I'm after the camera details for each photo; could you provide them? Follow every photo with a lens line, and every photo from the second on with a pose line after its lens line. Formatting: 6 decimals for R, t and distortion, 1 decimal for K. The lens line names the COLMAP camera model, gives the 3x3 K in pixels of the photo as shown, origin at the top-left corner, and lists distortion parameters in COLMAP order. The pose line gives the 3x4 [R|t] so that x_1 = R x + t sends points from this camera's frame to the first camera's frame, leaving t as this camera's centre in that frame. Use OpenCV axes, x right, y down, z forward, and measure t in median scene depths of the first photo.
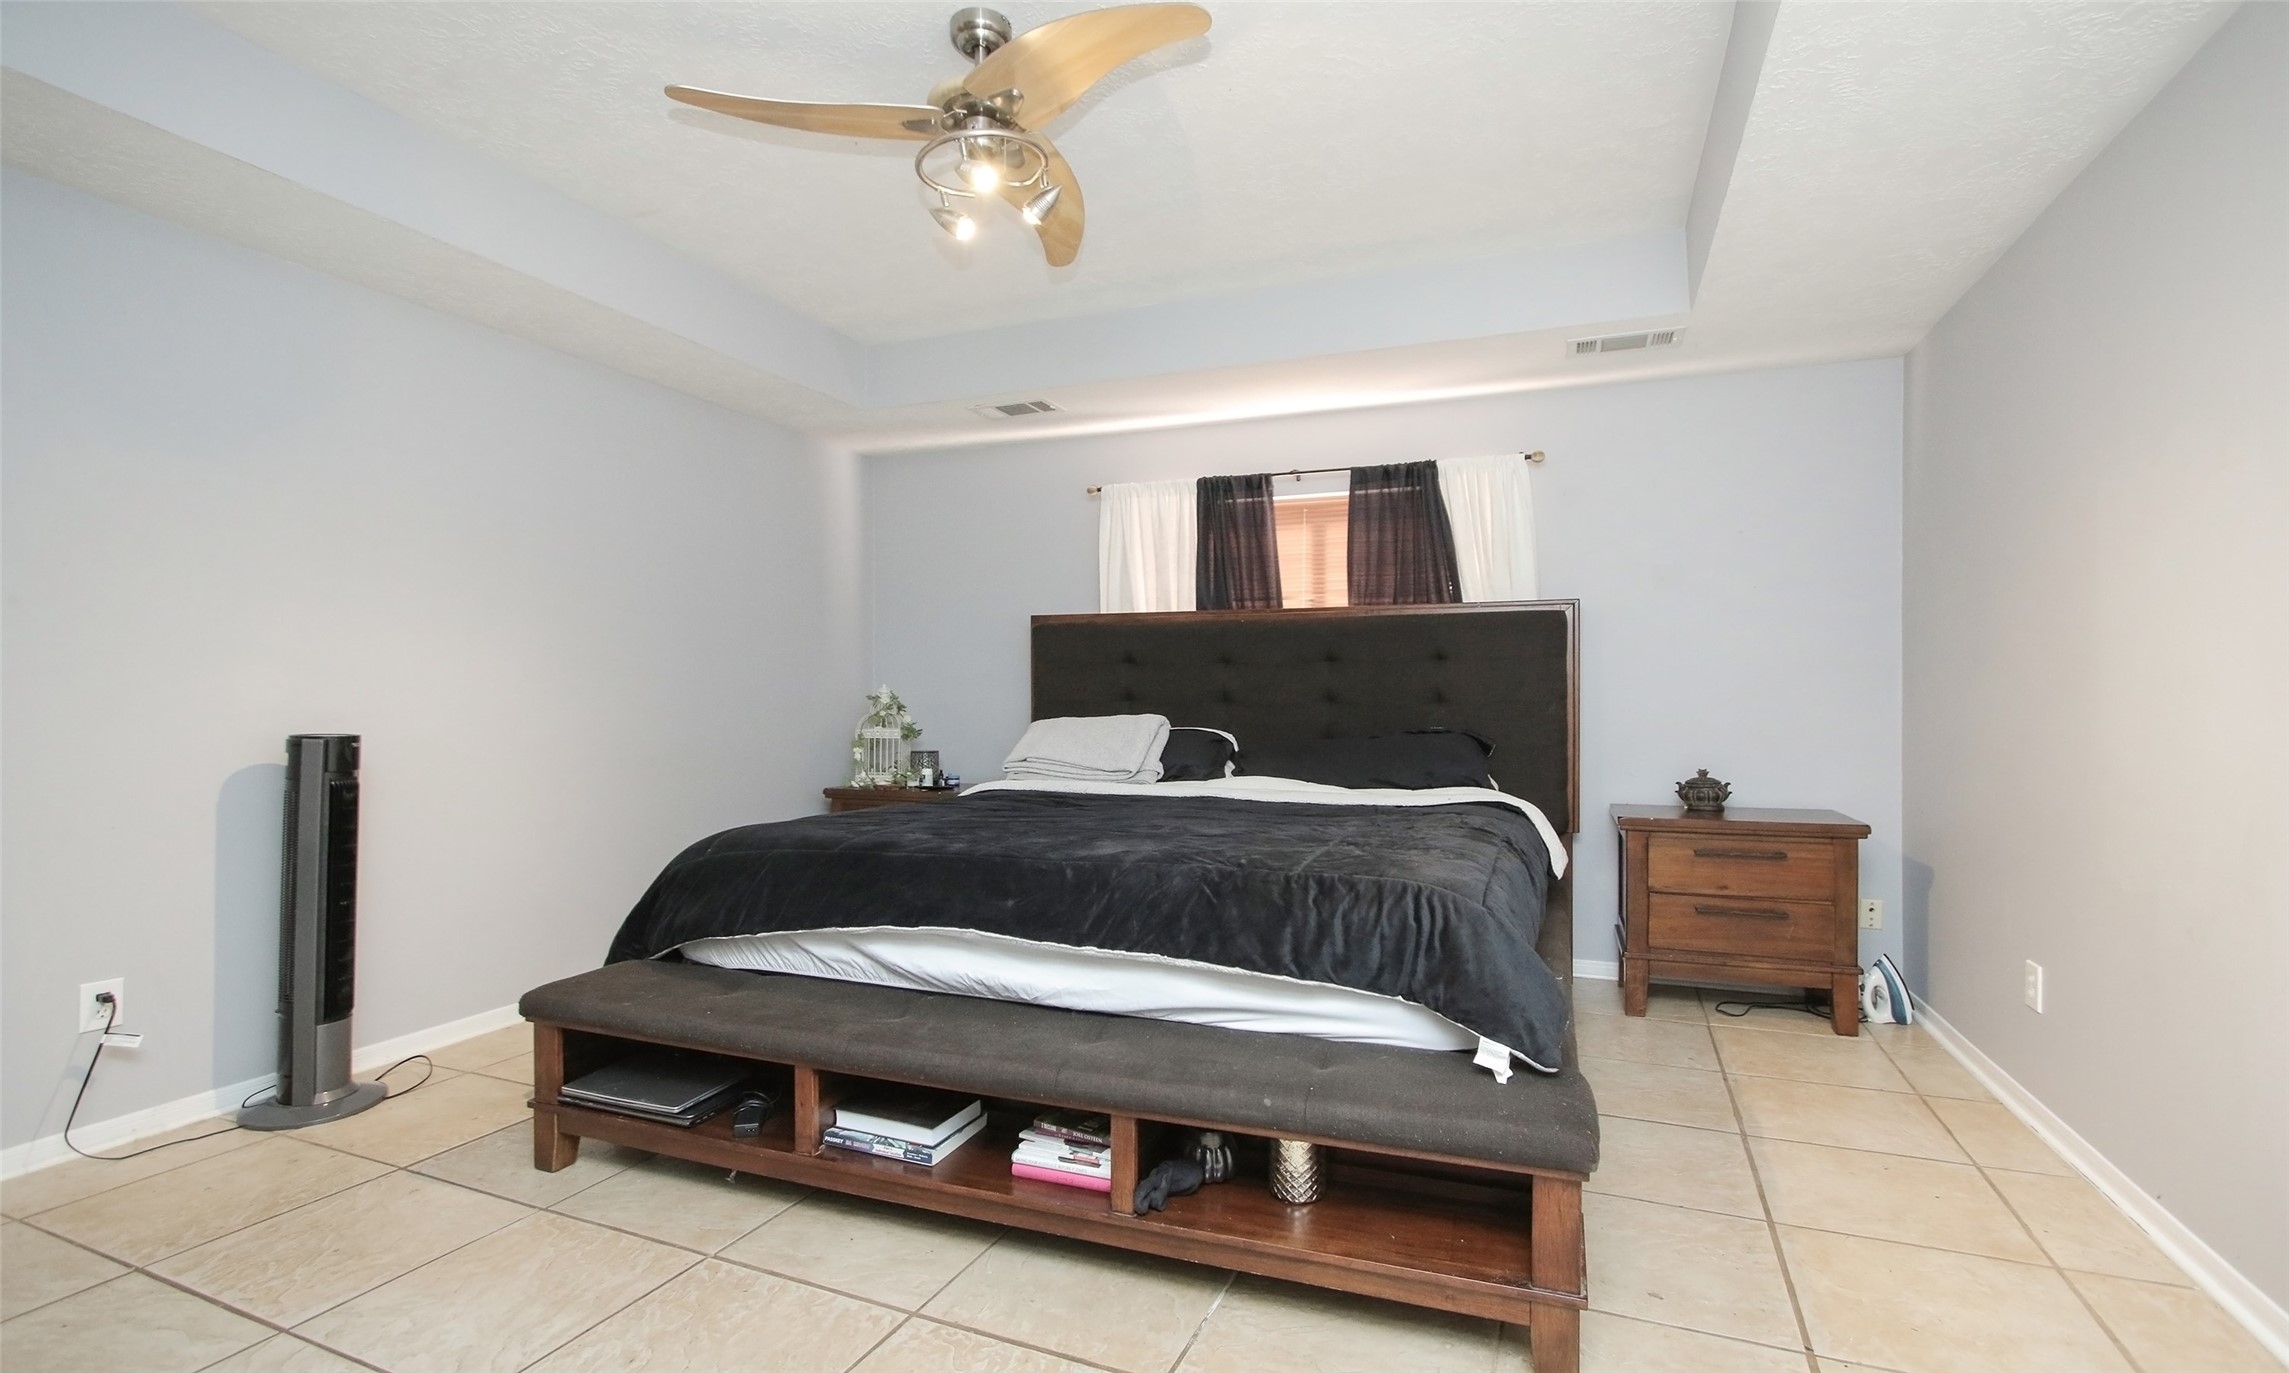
lens RADIAL K [[1057.4, 0, 1160.1], [0, 1057.4, 690.5], [0, 0, 1]] dist [-0.014461, 0.001281]
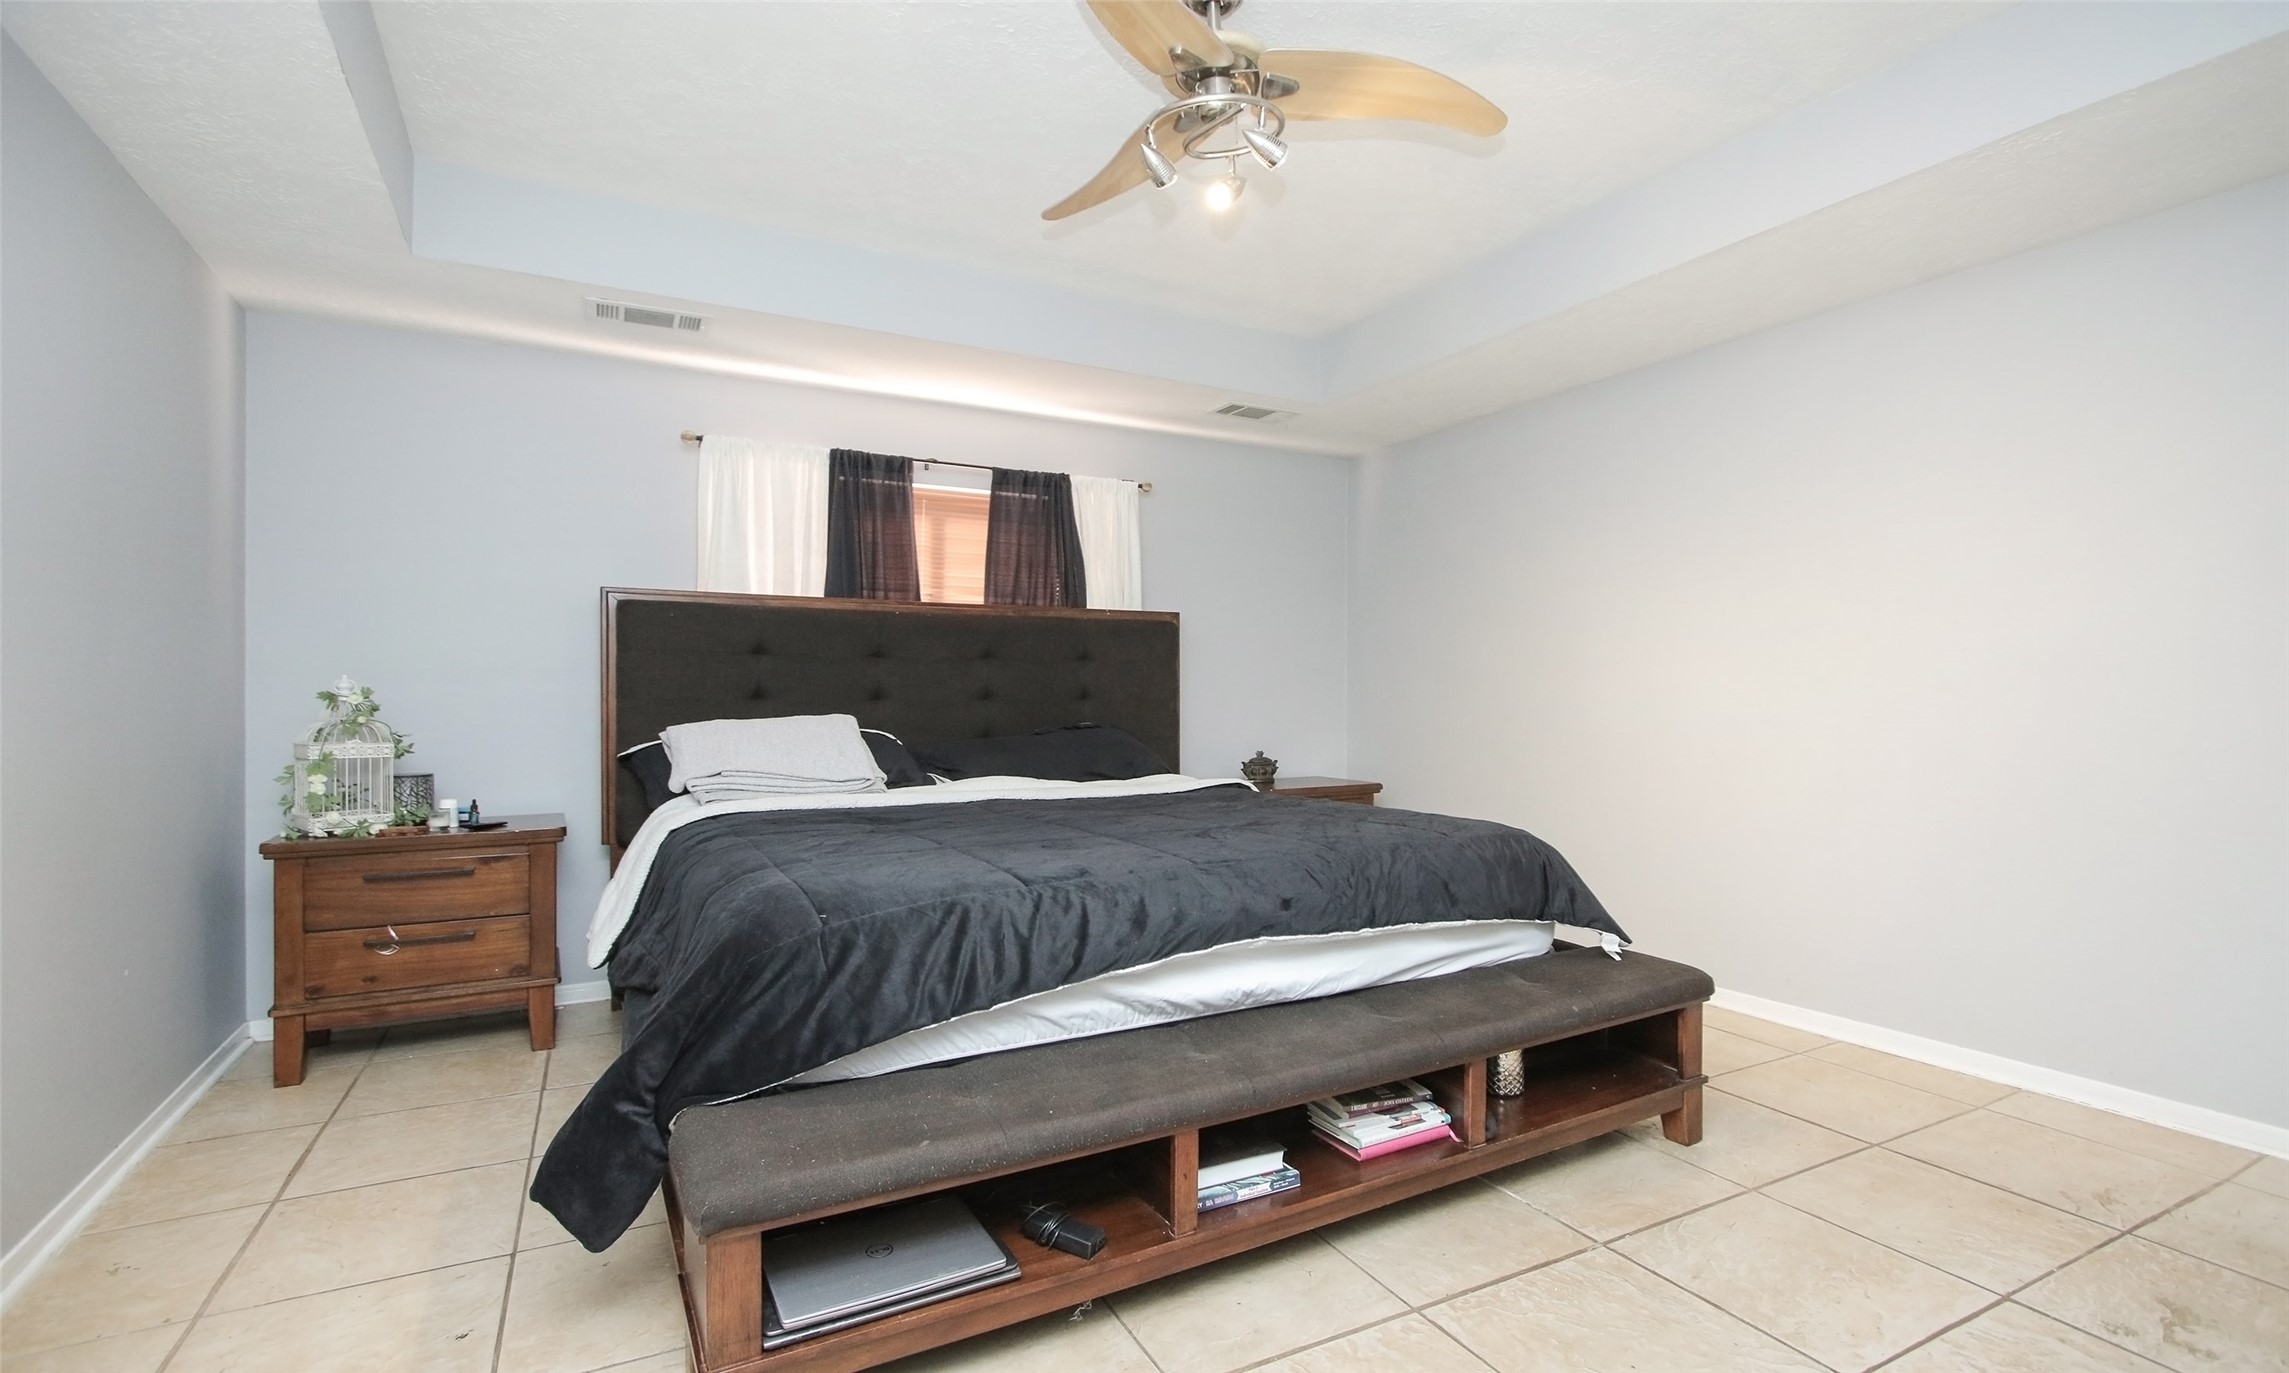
lens RADIAL K [[1057.4, 0, 1159.7], [0, 1057.4, 688.5], [0, 0, 1]] dist [-0.014461, 0.001281]
pose [[0.634512, 0.005186, 0.772896, -0.504318], [-0.004562, 0.999985, -0.002964, 0.002432], [-0.772900, -0.001645, 0.634526, 0.240050]]
